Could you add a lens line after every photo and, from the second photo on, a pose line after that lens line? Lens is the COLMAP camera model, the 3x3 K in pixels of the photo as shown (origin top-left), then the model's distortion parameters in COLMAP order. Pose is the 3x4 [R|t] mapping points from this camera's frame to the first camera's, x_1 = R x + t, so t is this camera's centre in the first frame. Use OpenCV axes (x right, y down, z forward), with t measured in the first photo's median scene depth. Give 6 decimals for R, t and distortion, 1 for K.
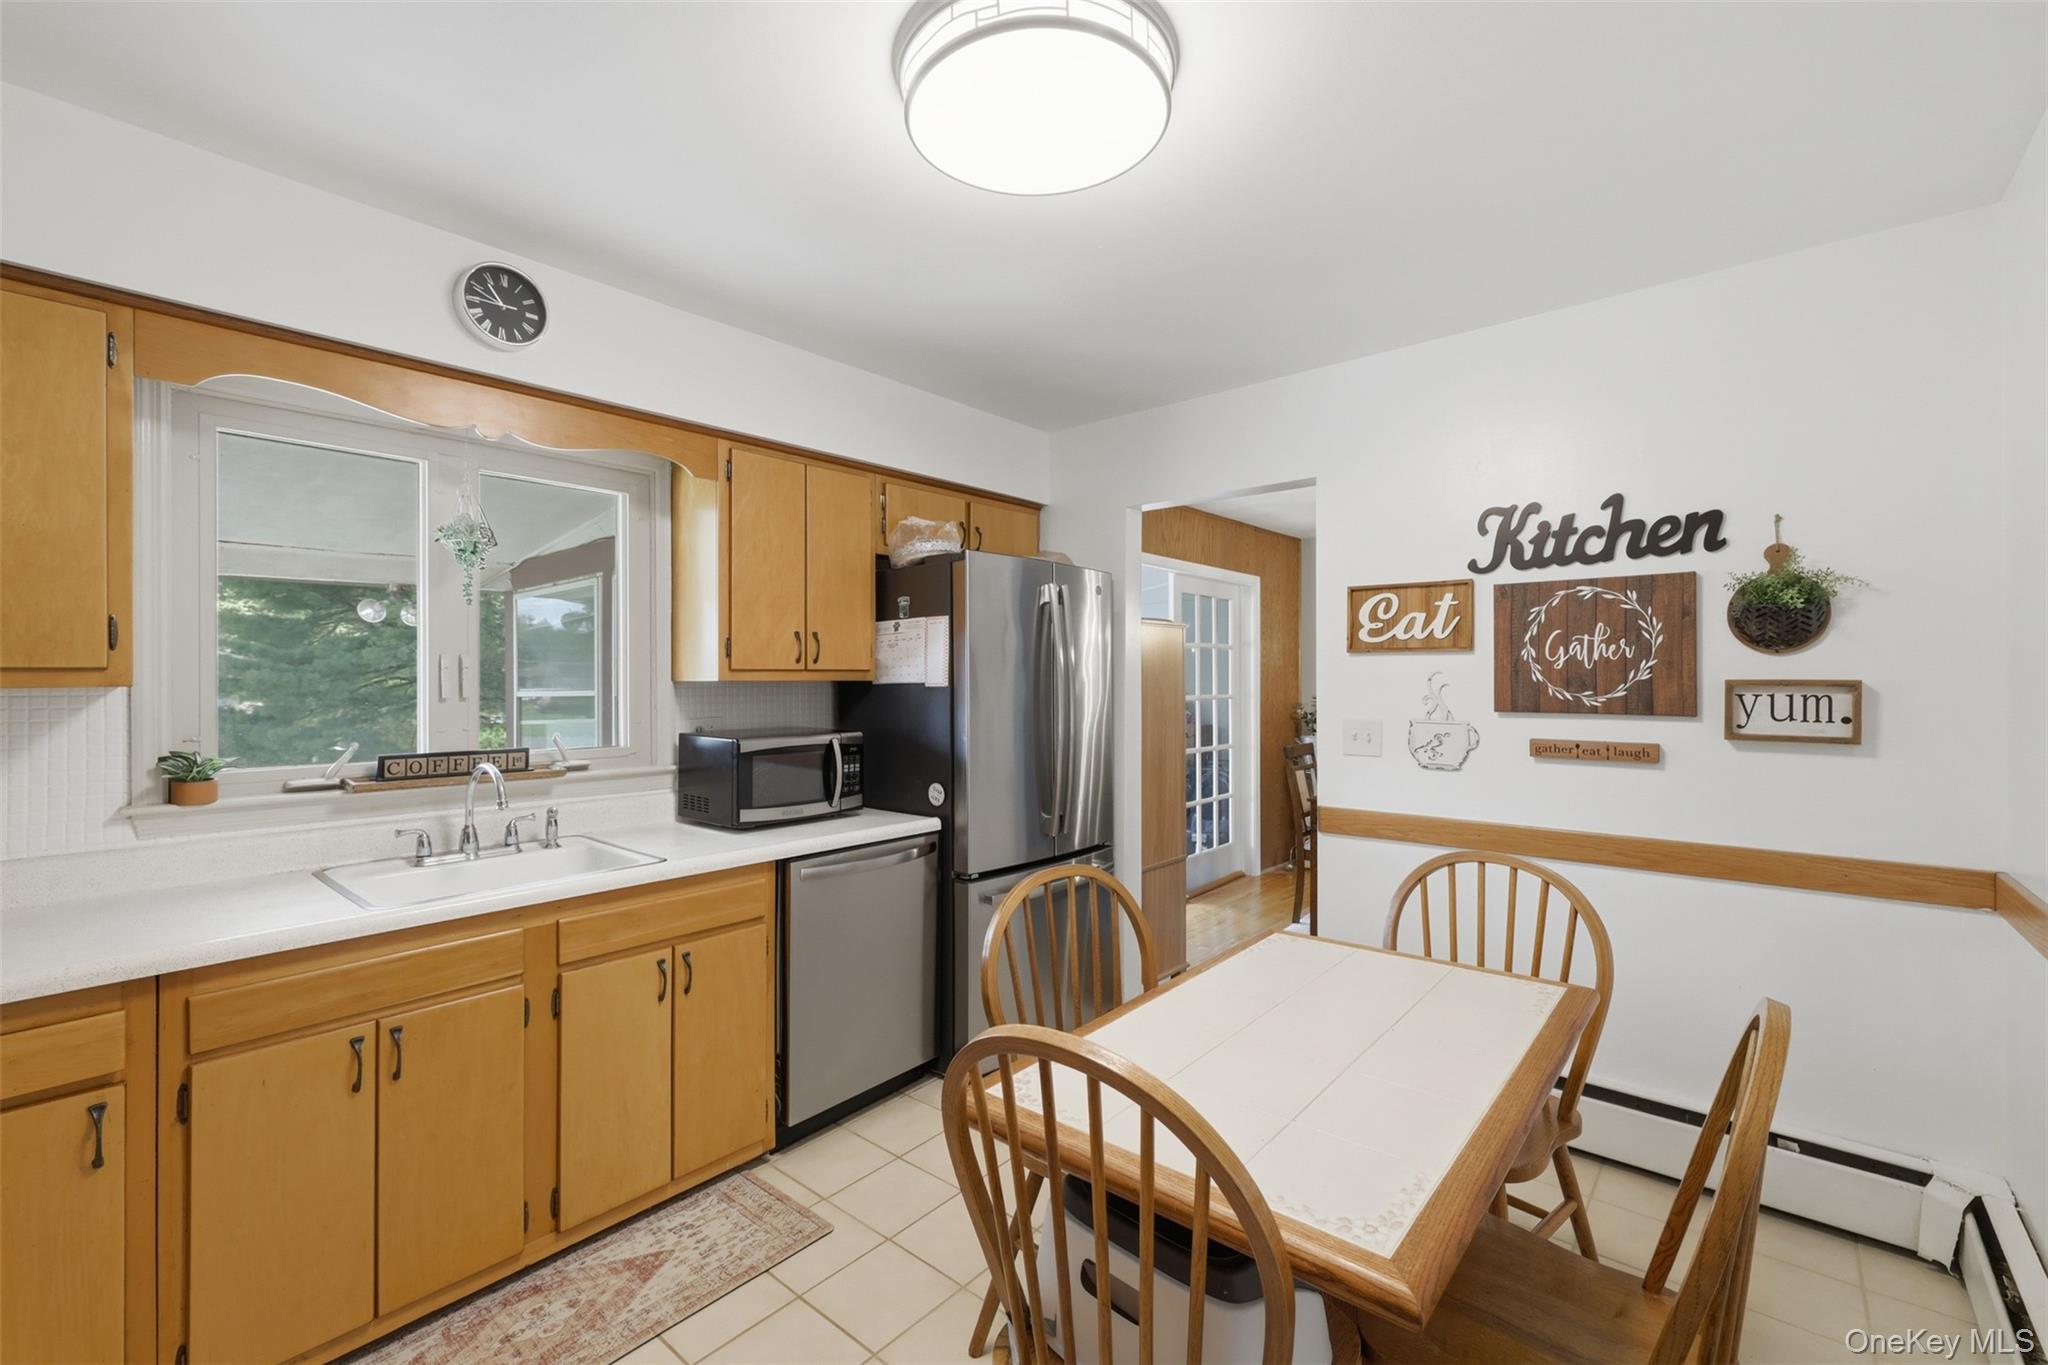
lens RADIAL K [[863.6, 0, 1027.2], [0, 863.6, 676.2], [0, 0, 1]] dist [0.003152, 0.000646]
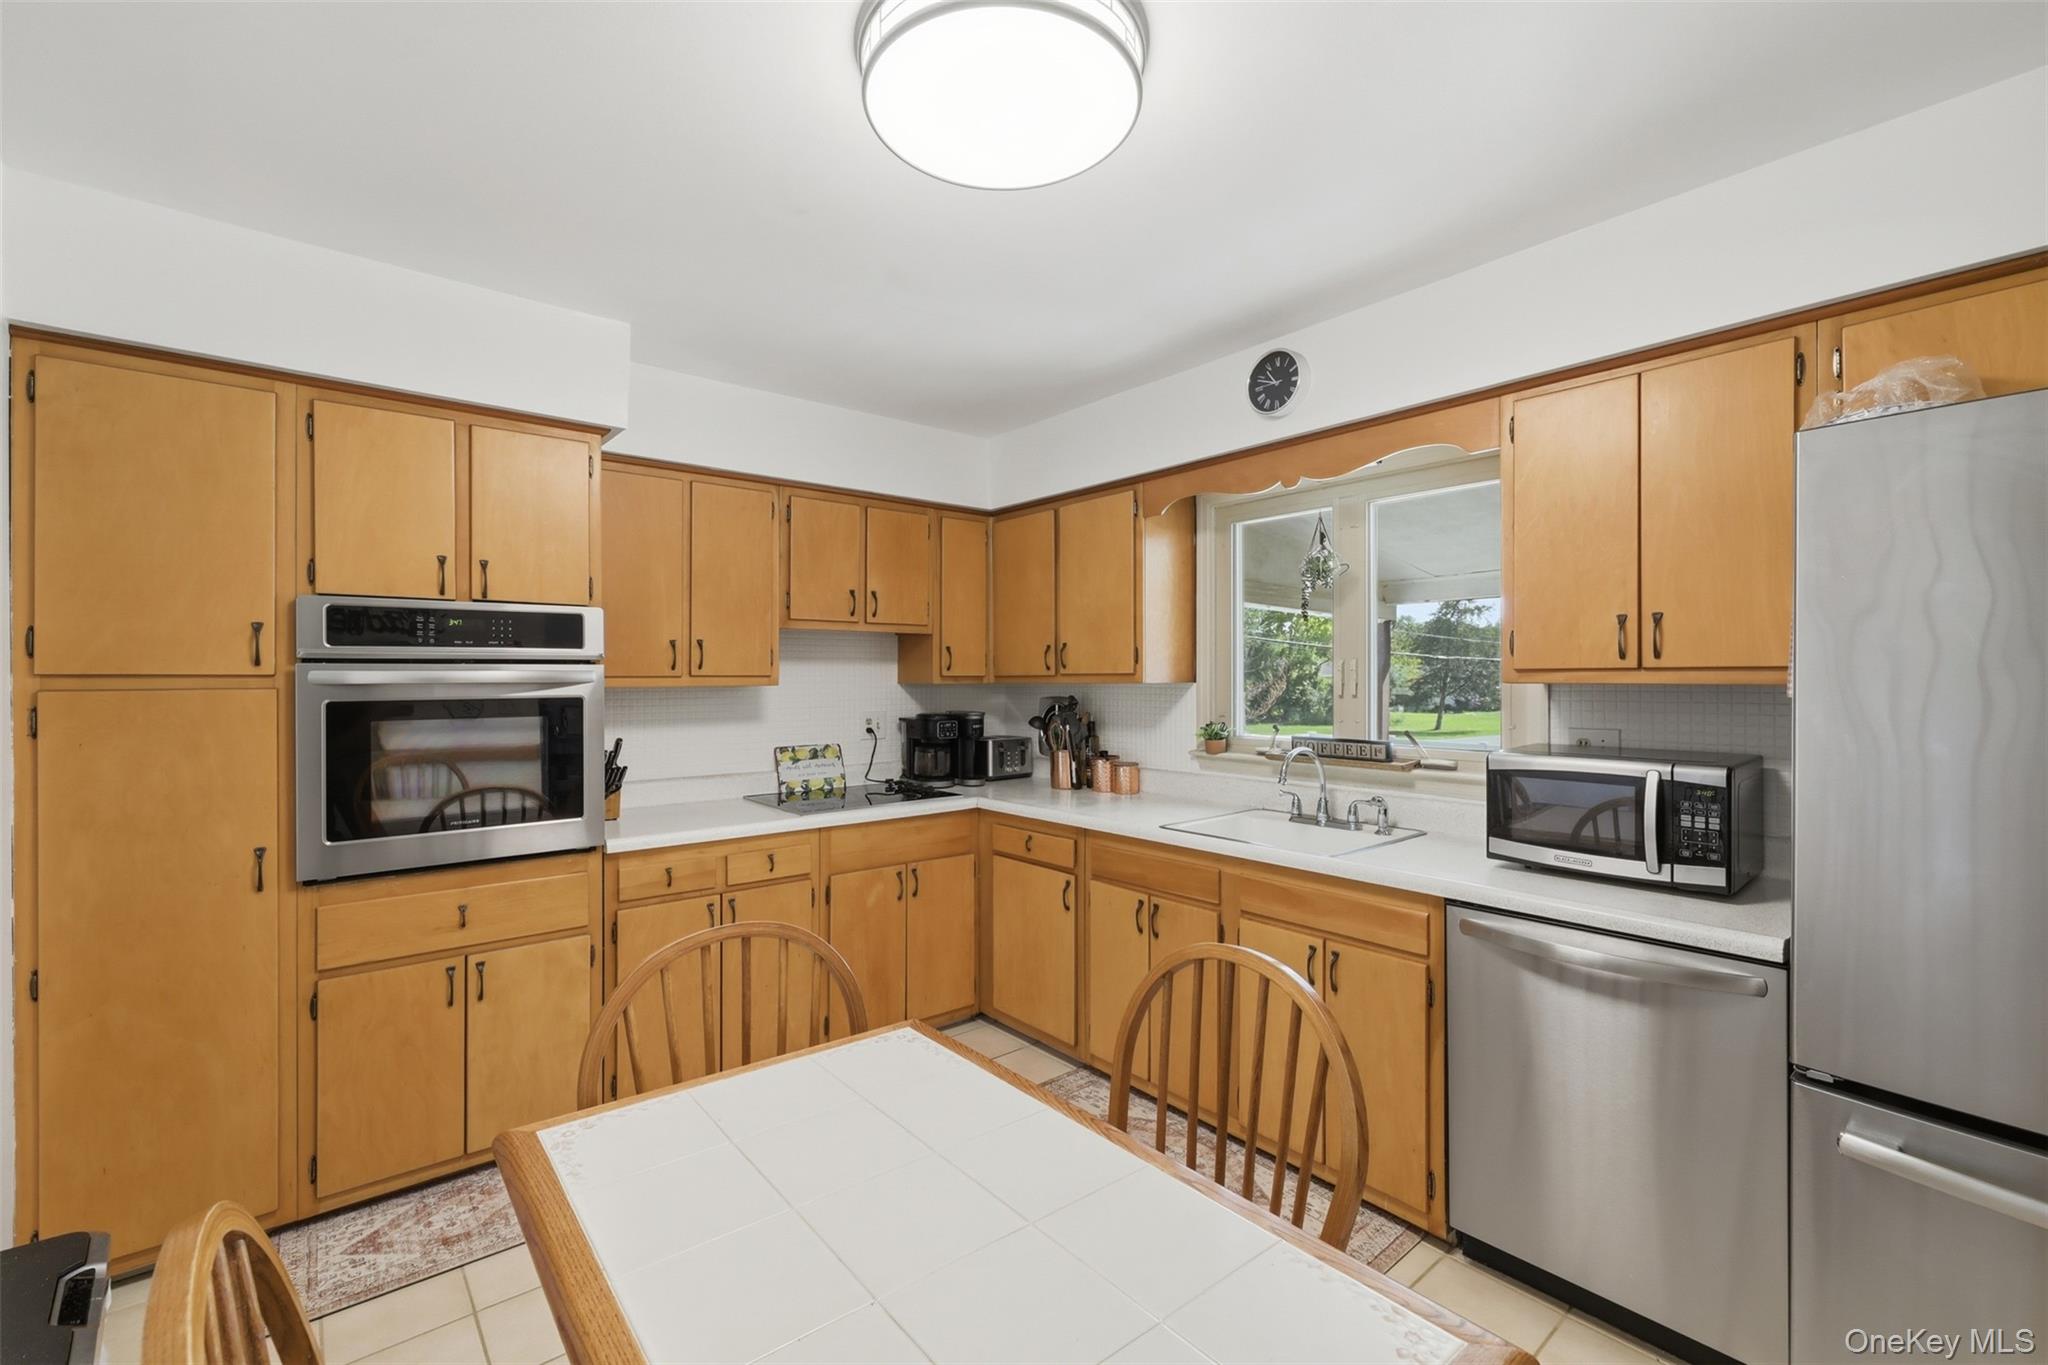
lens RADIAL K [[863.6, 0, 1032.4], [0, 863.6, 679.8], [0, 0, 1]] dist [0.003152, 0.000646]
pose [[-0.162353, 0.003056, -0.986728, 0.616563], [0.001424, 0.999995, 0.002863, -0.000705], [0.986732, -0.000940, -0.162357, 0.762755]]
